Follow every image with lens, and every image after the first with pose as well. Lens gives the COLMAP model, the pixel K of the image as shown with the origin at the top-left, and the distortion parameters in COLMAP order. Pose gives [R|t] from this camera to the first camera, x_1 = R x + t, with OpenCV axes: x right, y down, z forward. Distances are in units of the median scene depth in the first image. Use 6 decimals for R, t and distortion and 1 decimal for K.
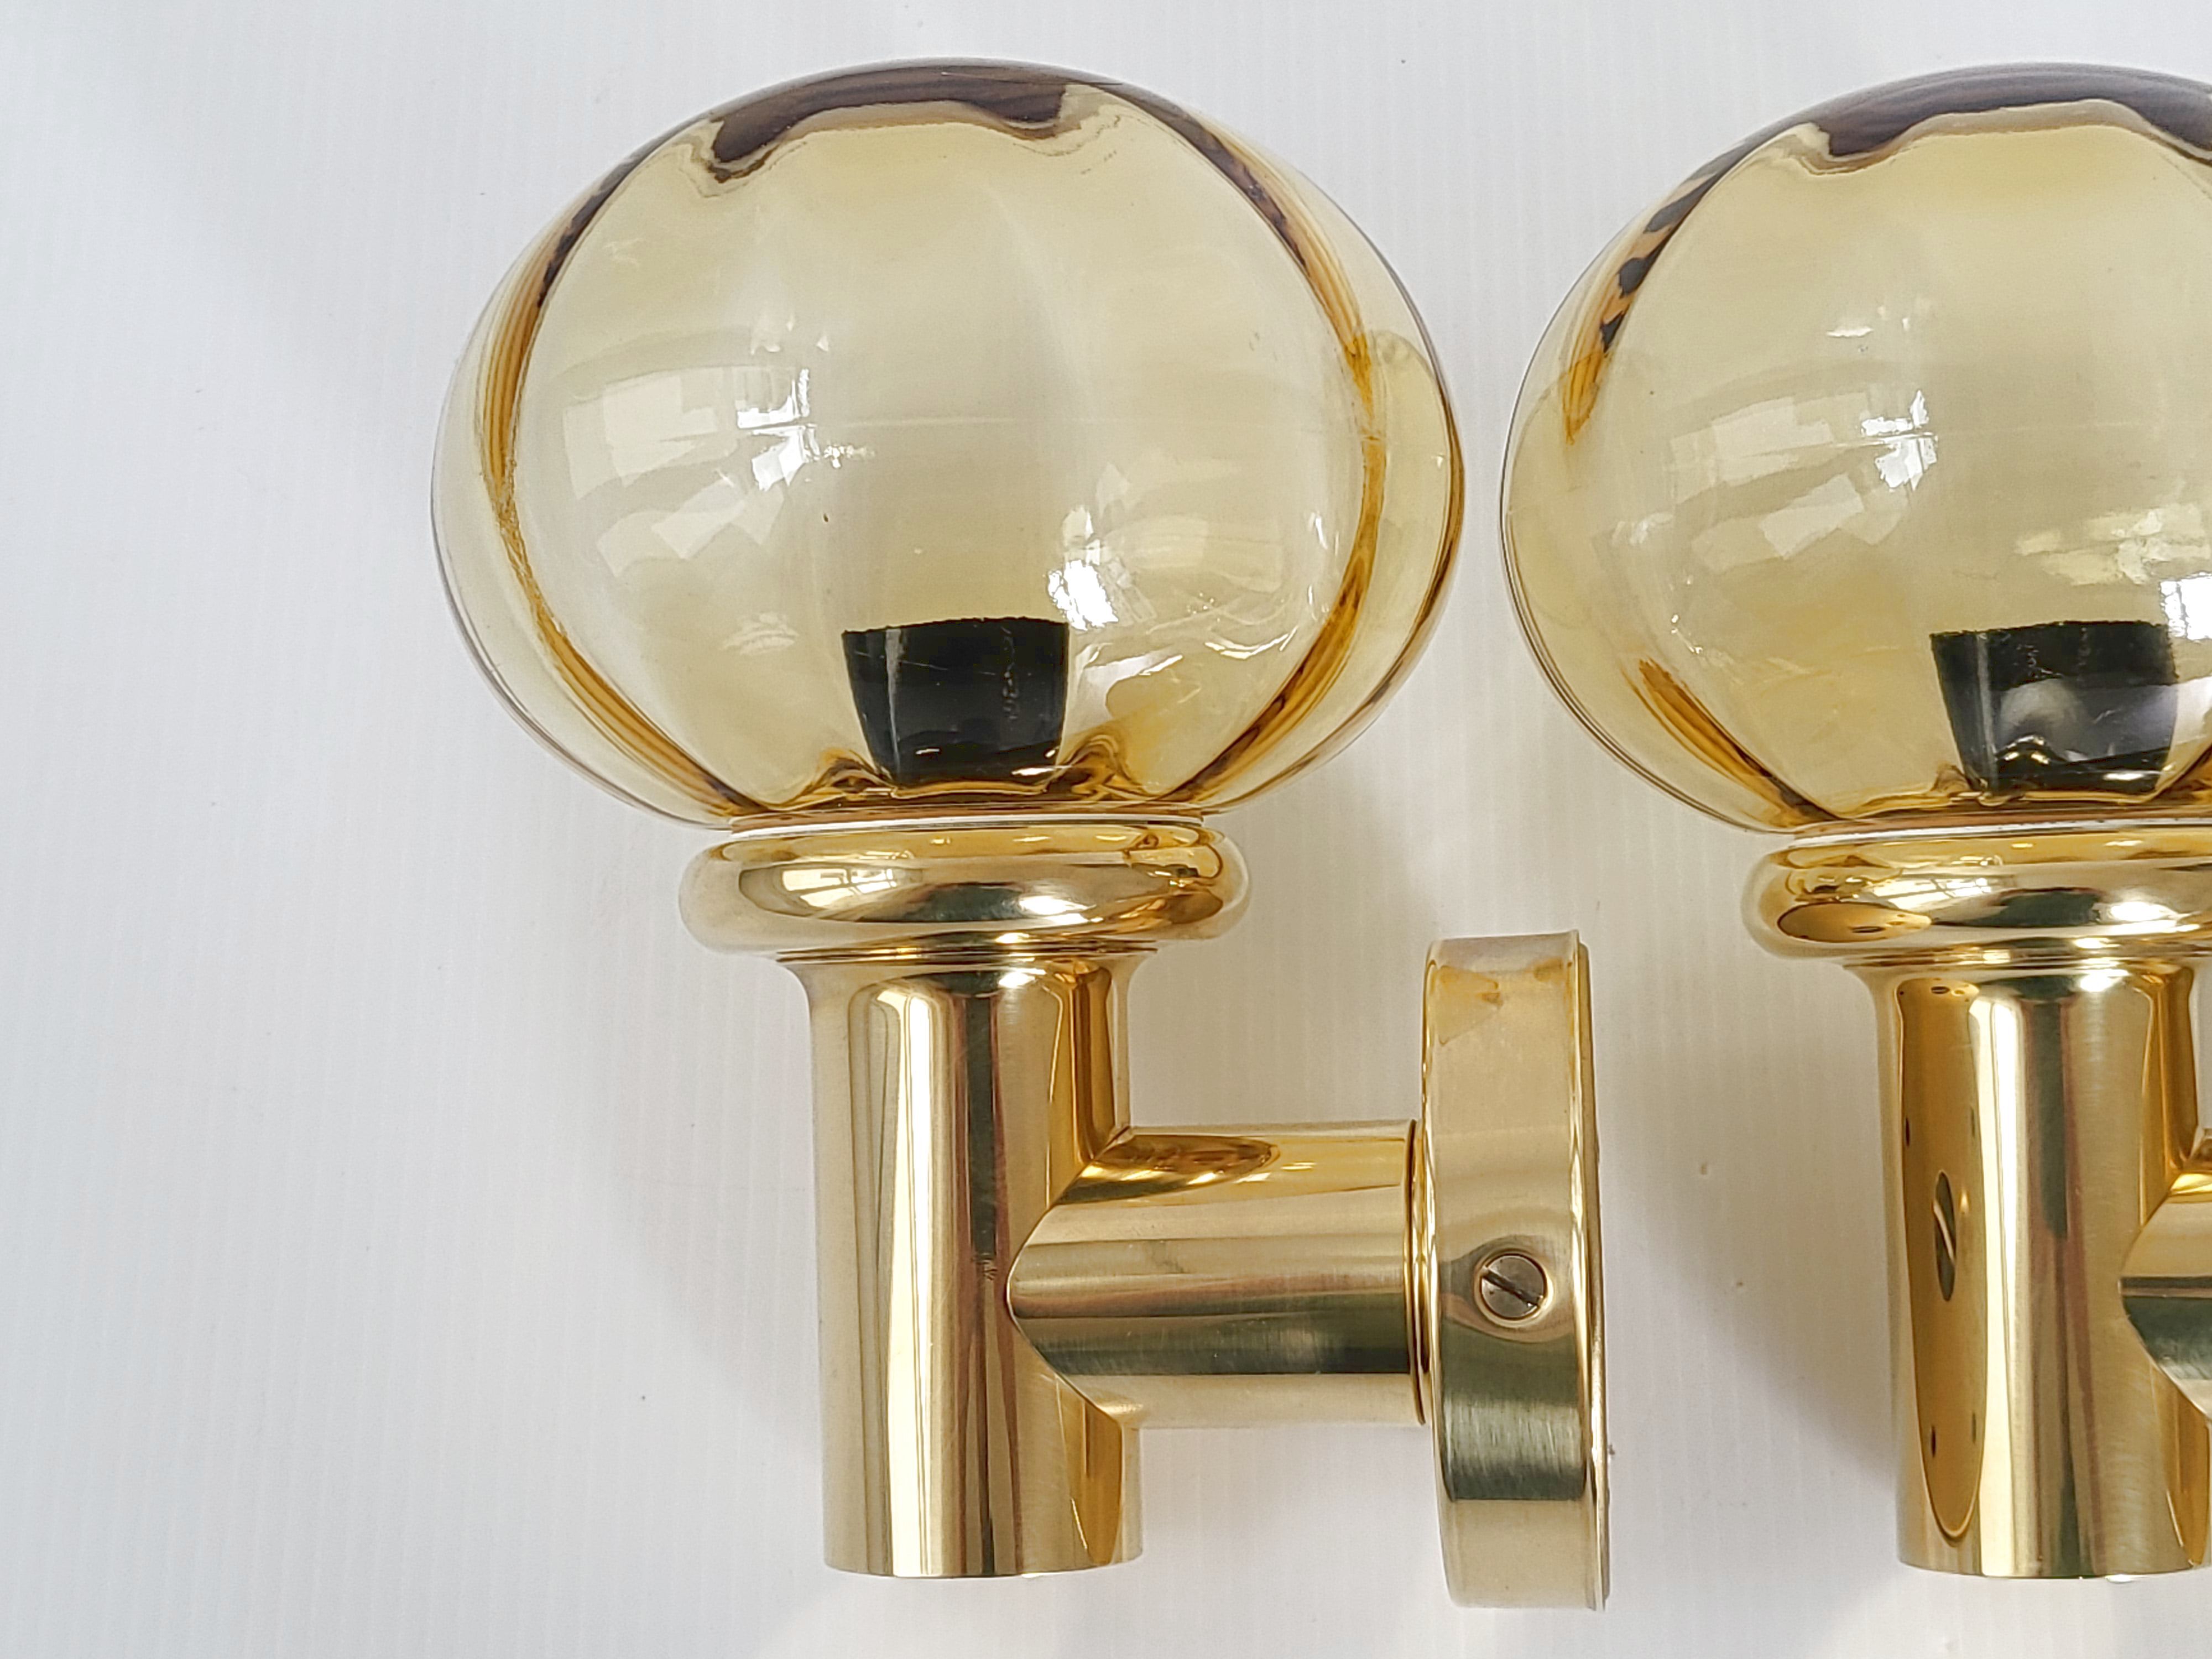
lens RADIAL K [[1658.0, 0, 1106.0], [0, 1658.0, 829.5], [0, 0, 1]] dist [0.002478, 0.007727]
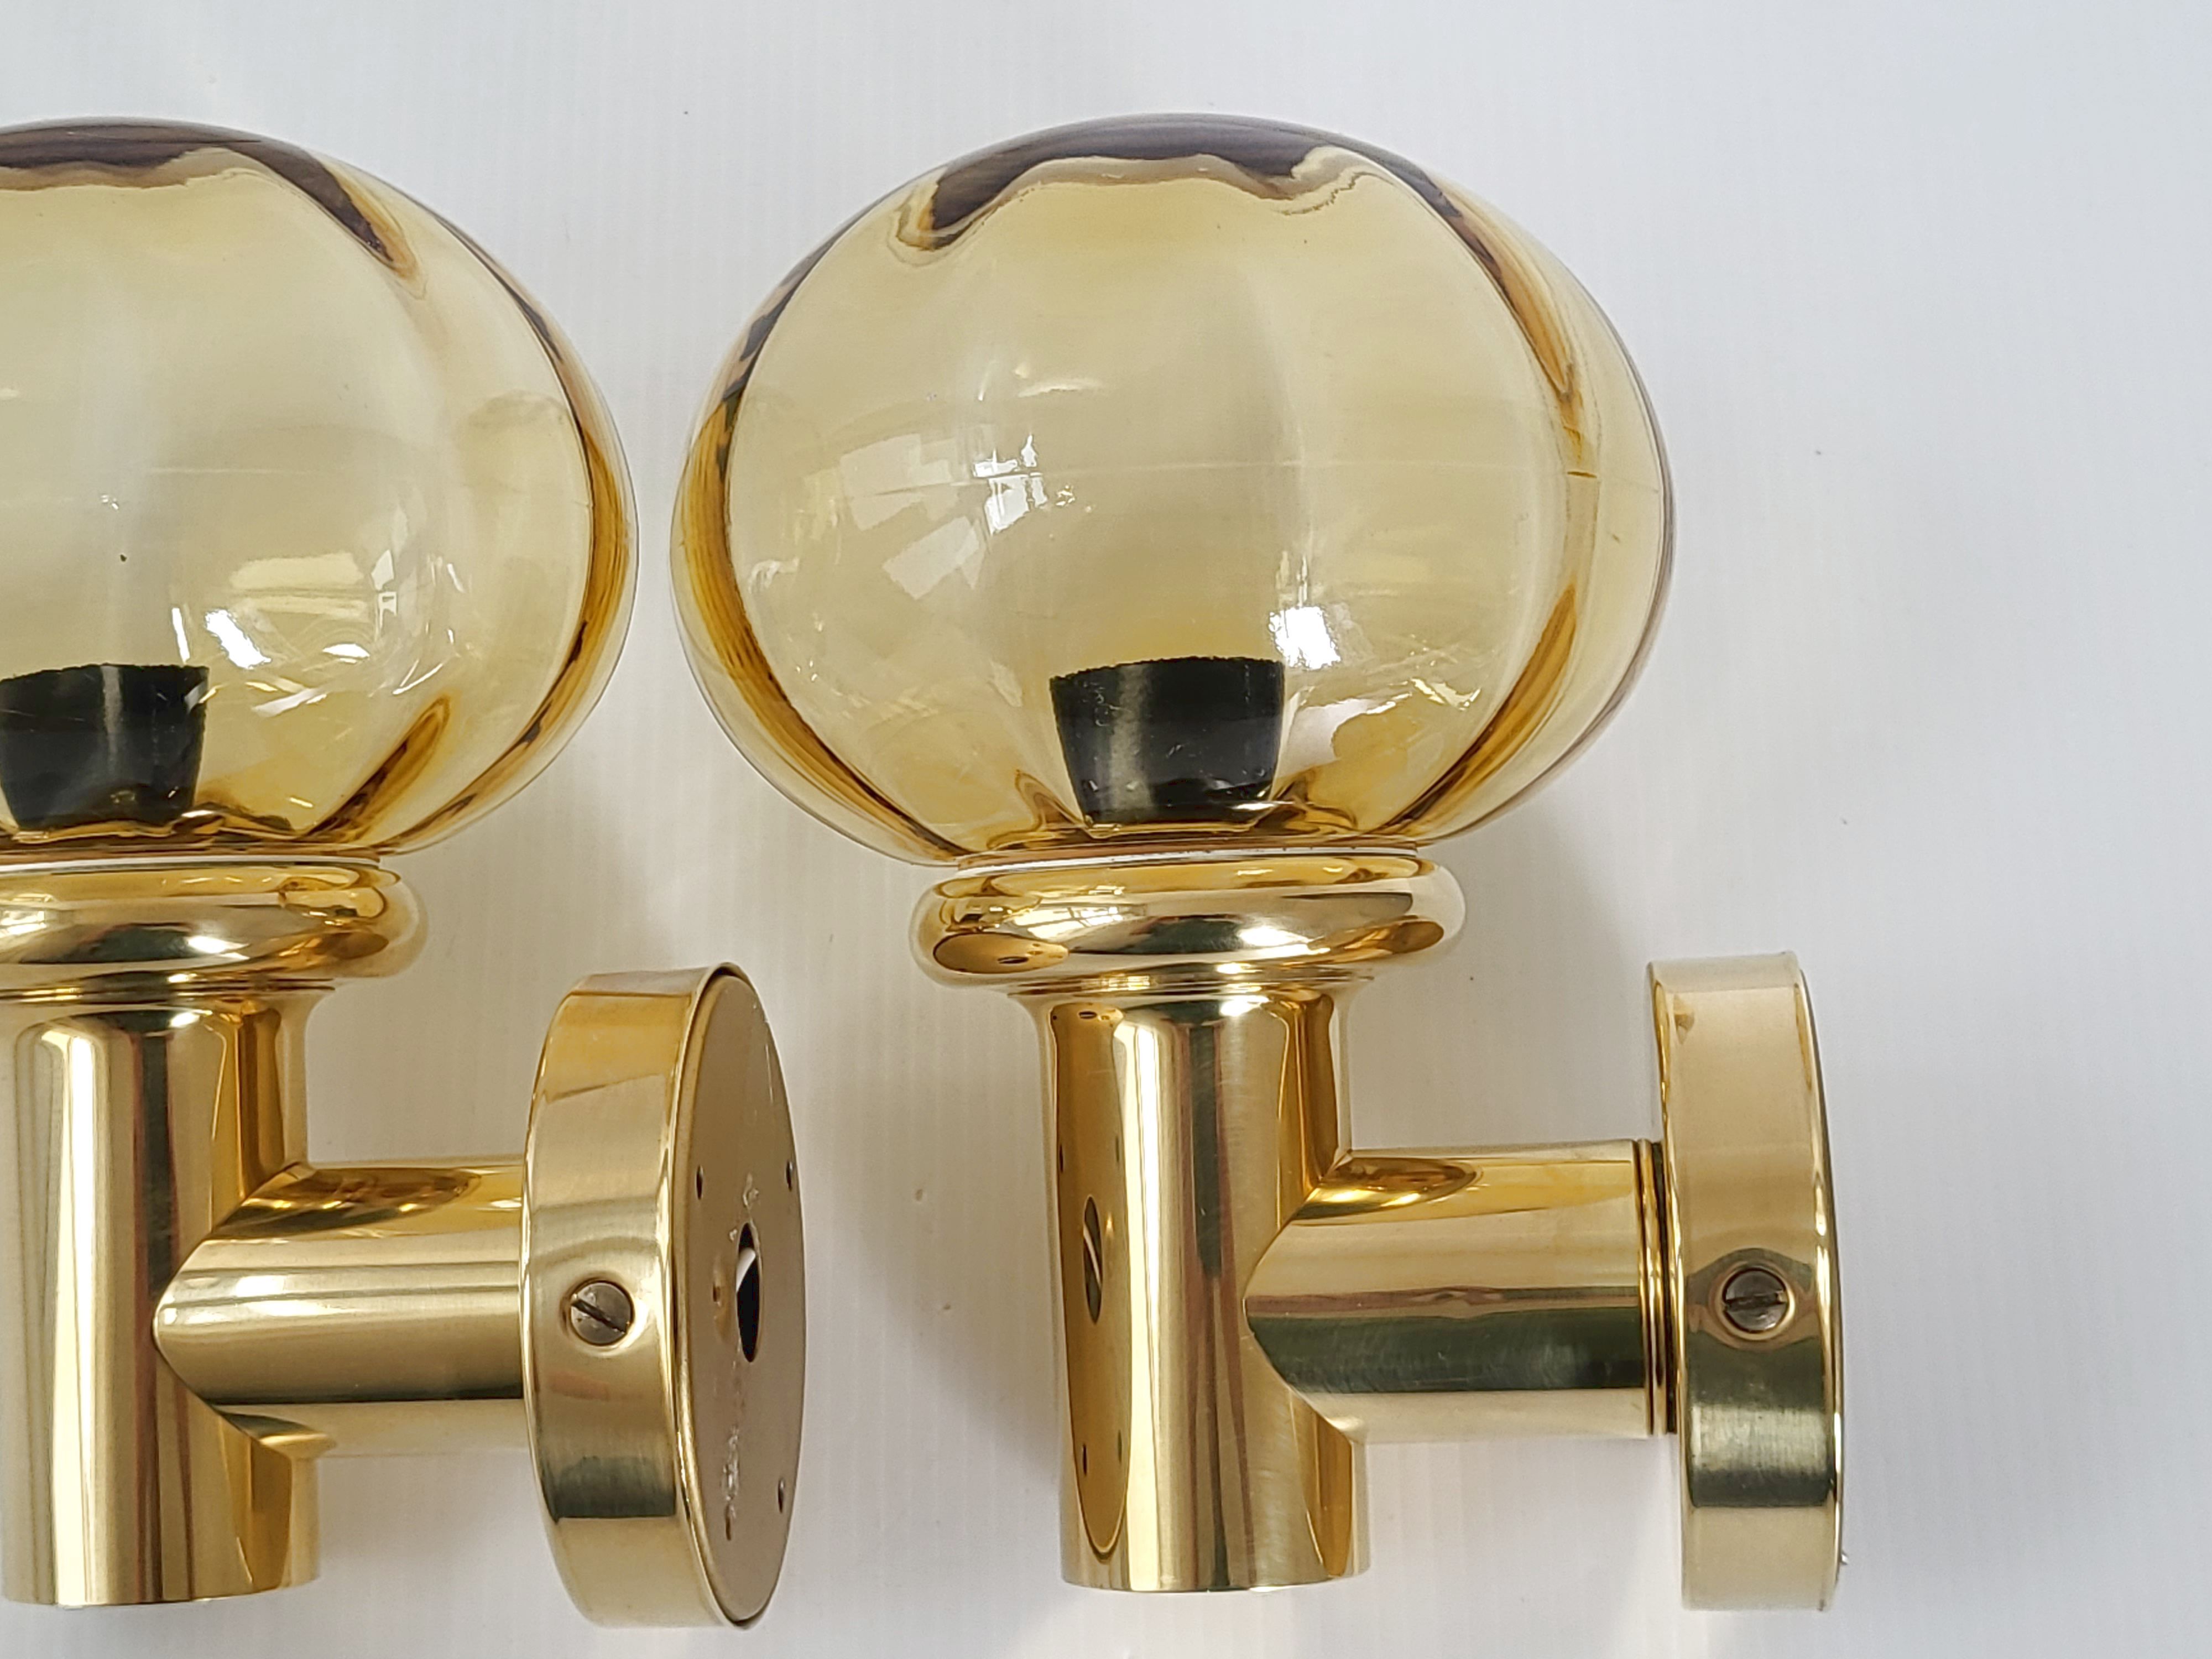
lens RADIAL K [[1702.2, 0, 1106.0], [0, 1702.2, 829.5], [0, 0, 1]] dist [-0.002949, 0.005801]
pose [[0.999898, -0.012837, -0.006215, 0.525112], [0.012810, 0.999908, -0.004395, -0.013902], [0.006271, 0.004315, 0.999971, -0.046194]]
